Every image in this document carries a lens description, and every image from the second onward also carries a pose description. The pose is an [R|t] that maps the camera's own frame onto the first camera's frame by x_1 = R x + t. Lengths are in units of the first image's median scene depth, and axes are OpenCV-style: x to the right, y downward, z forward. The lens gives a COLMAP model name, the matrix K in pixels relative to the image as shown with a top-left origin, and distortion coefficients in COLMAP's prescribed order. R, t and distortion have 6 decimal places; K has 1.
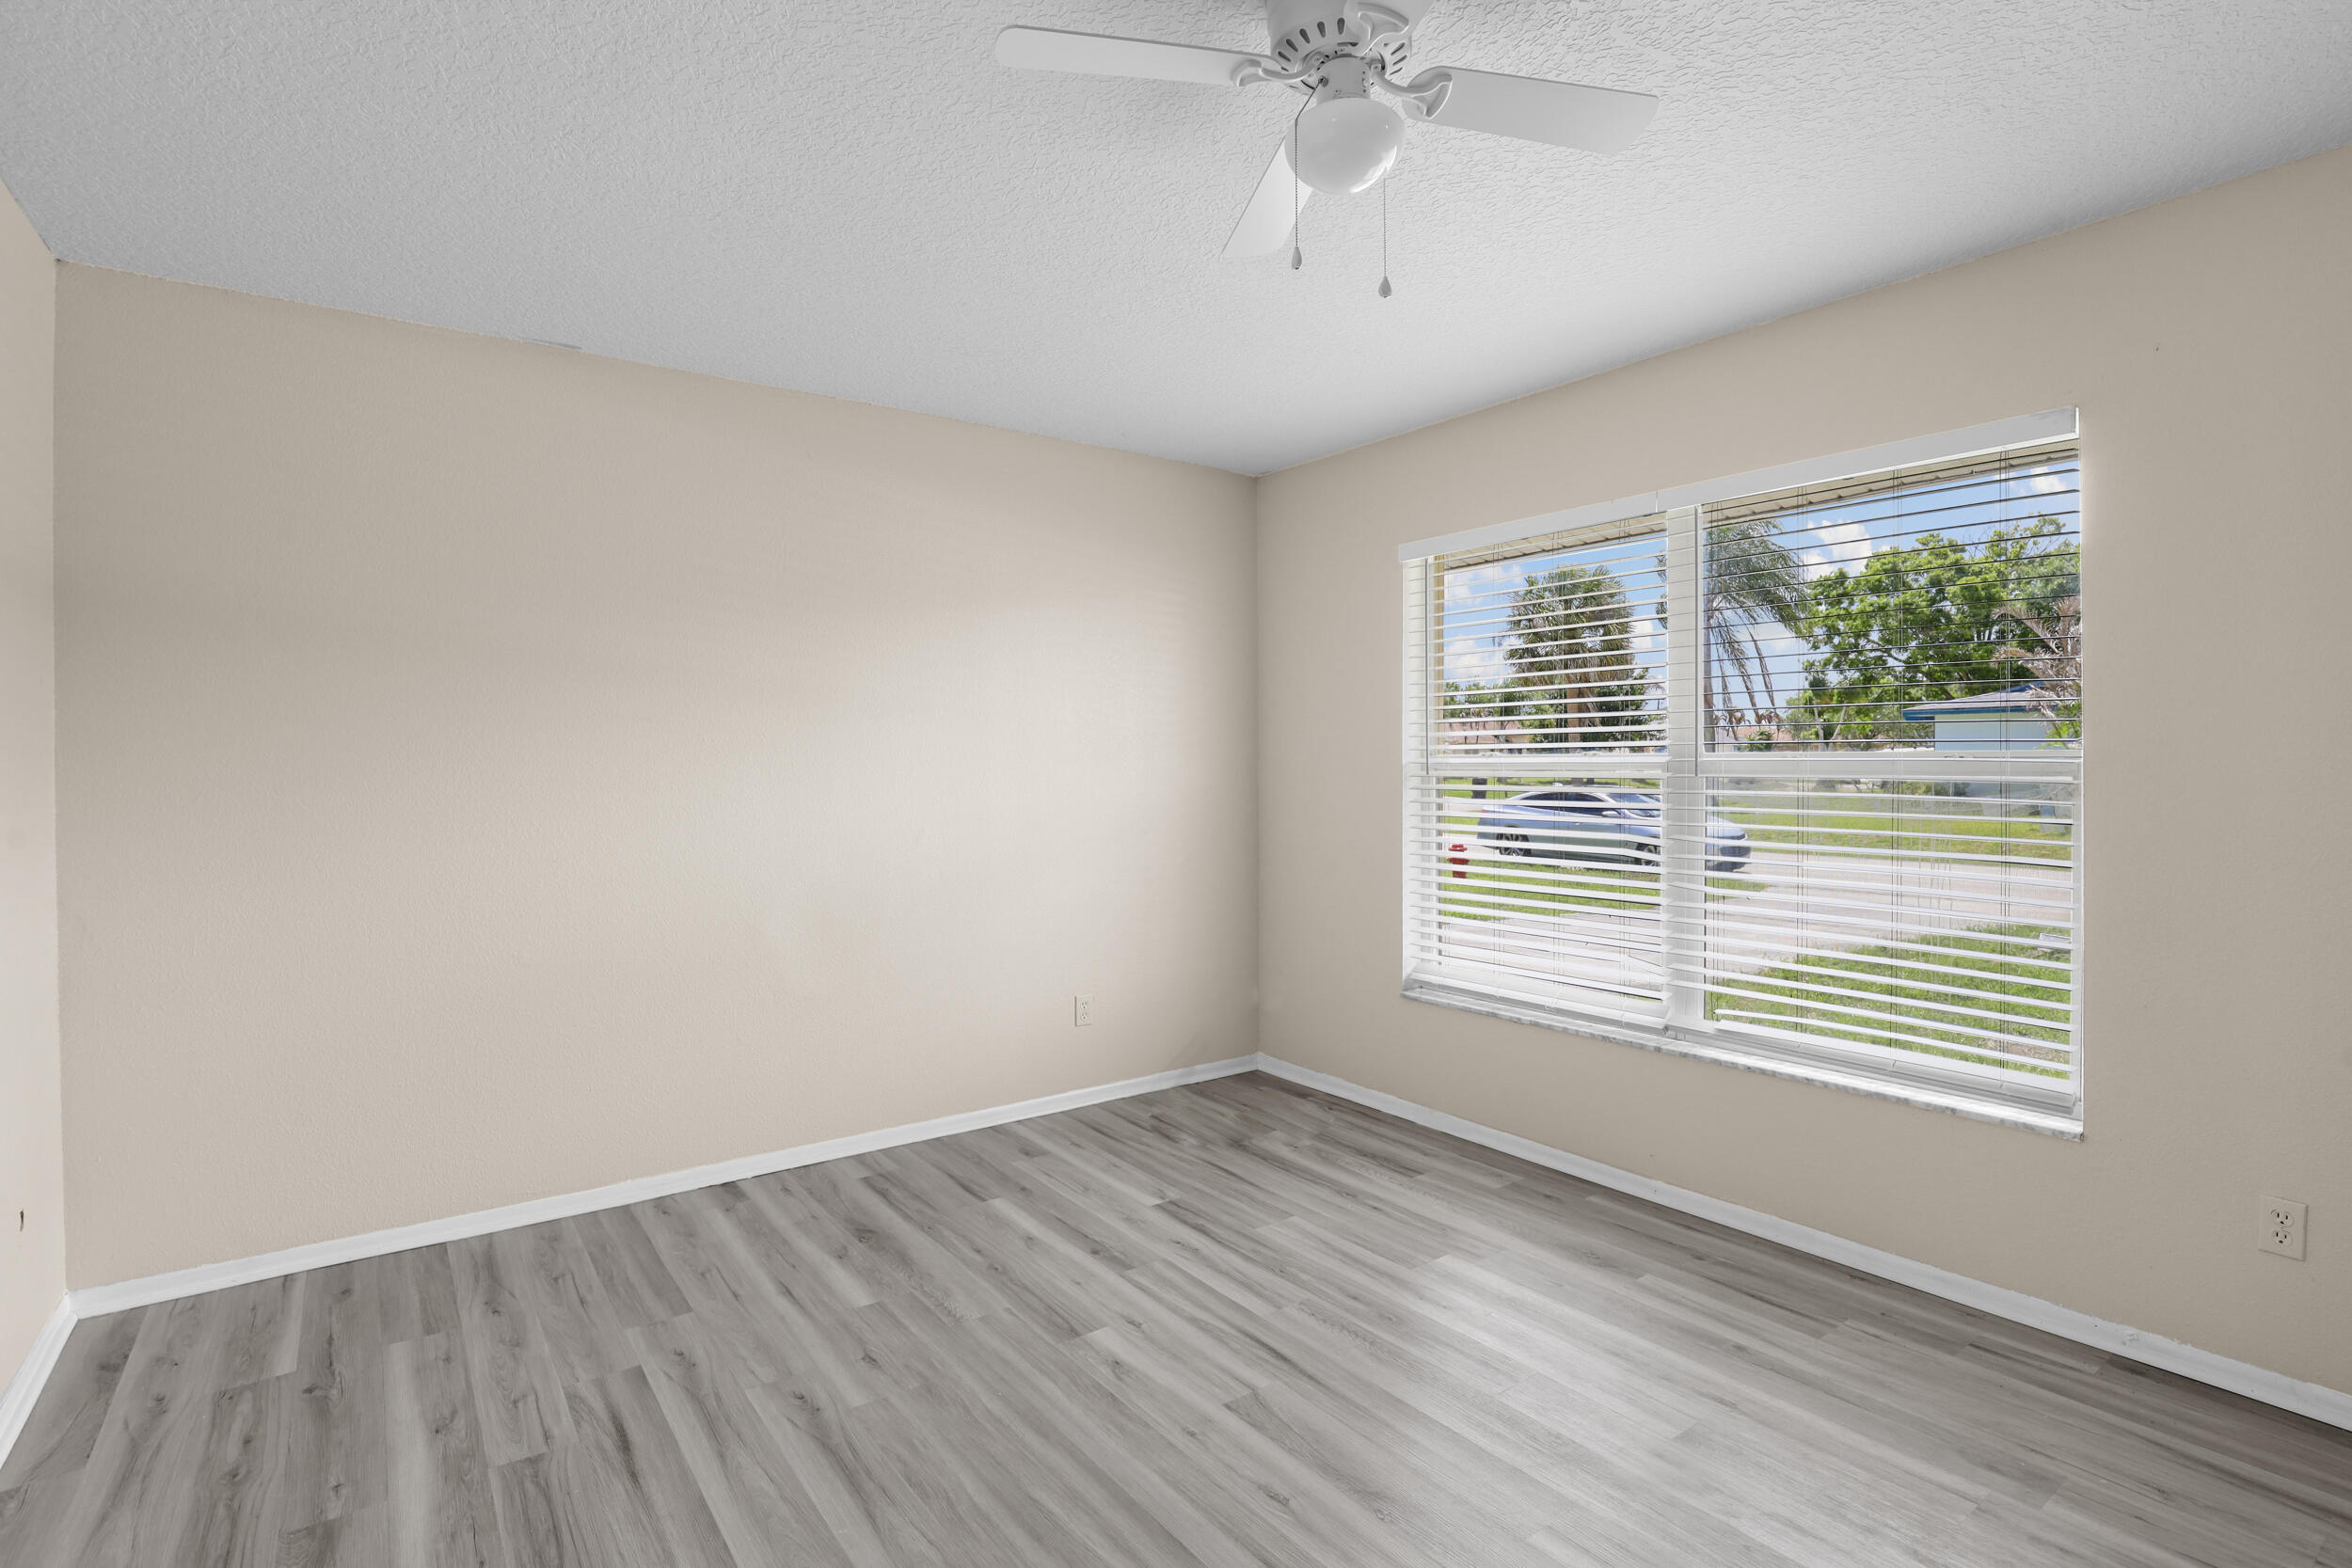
lens RADIAL K [[1132.1, 0, 1186.6], [0, 1132.1, 769.2], [0, 0, 1]] dist [-0.035860, 0.008810]
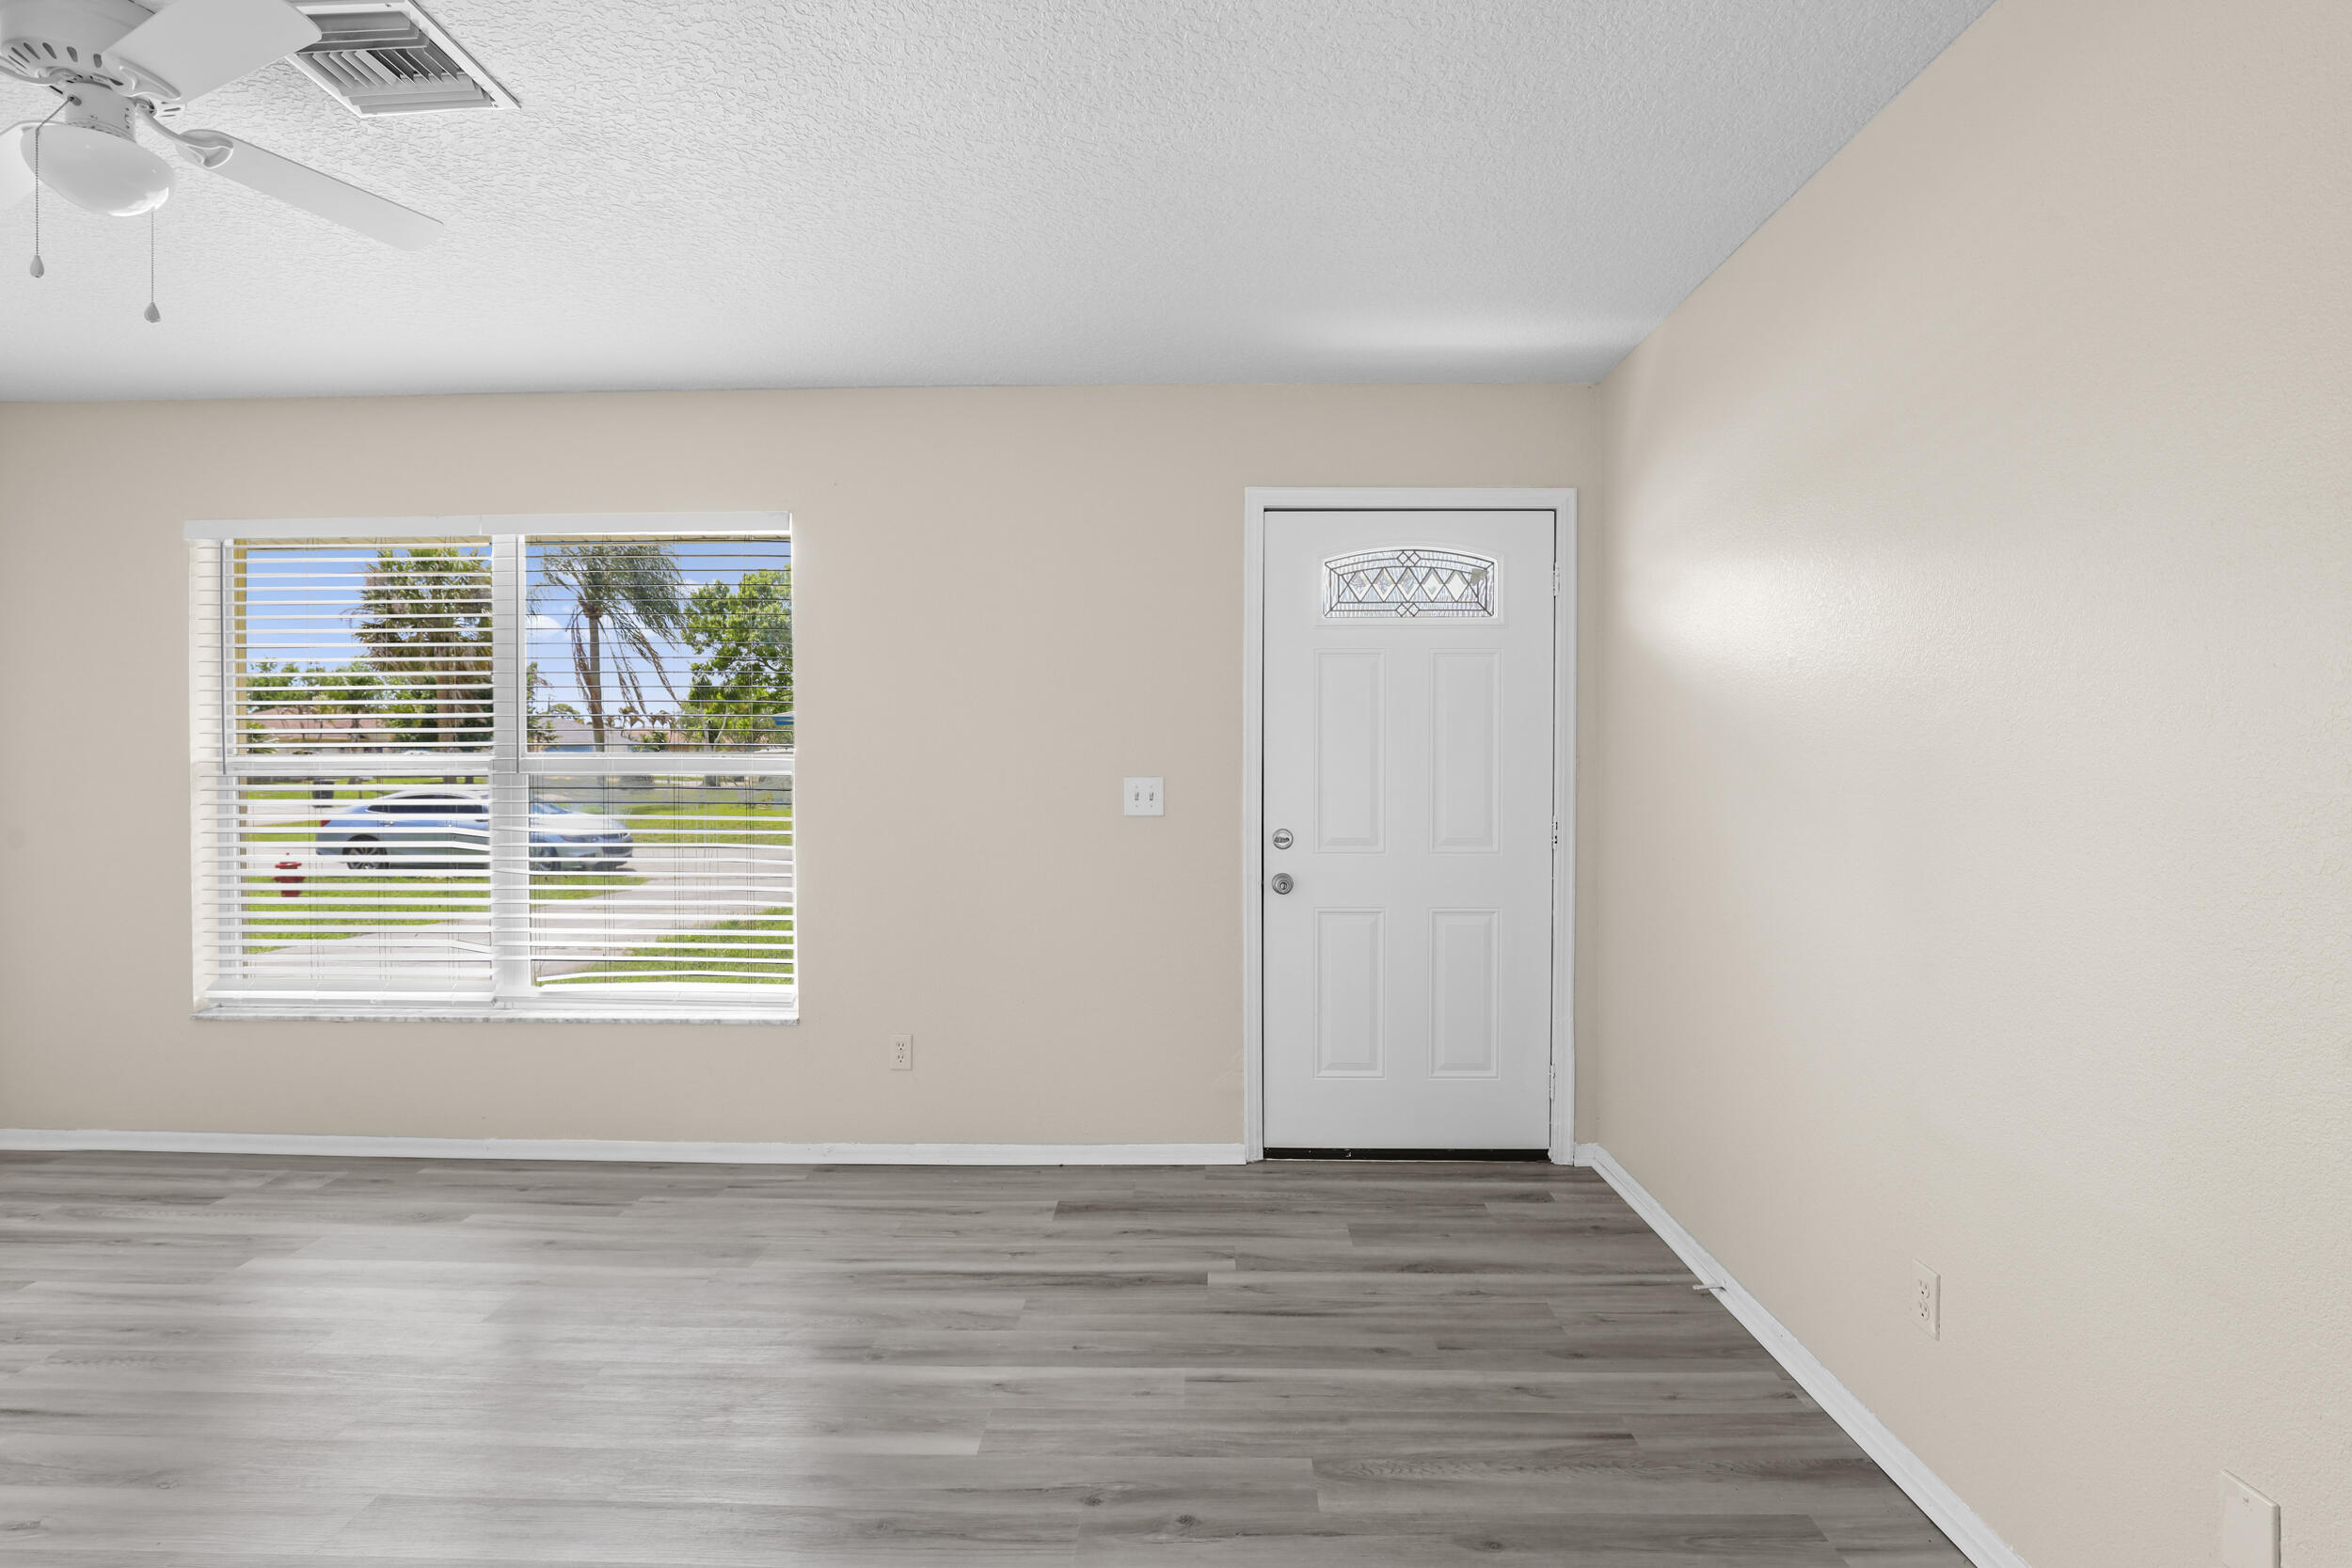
lens RADIAL K [[1132.1, 0, 1186.6], [0, 1132.1, 769.2], [0, 0, 1]] dist [-0.035860, 0.008810]
pose [[0.611921, -0.006430, 0.790893, -0.029256], [0.006391, 0.999975, 0.003185, 0.003023], [-0.790893, 0.003106, 0.611946, -0.237631]]
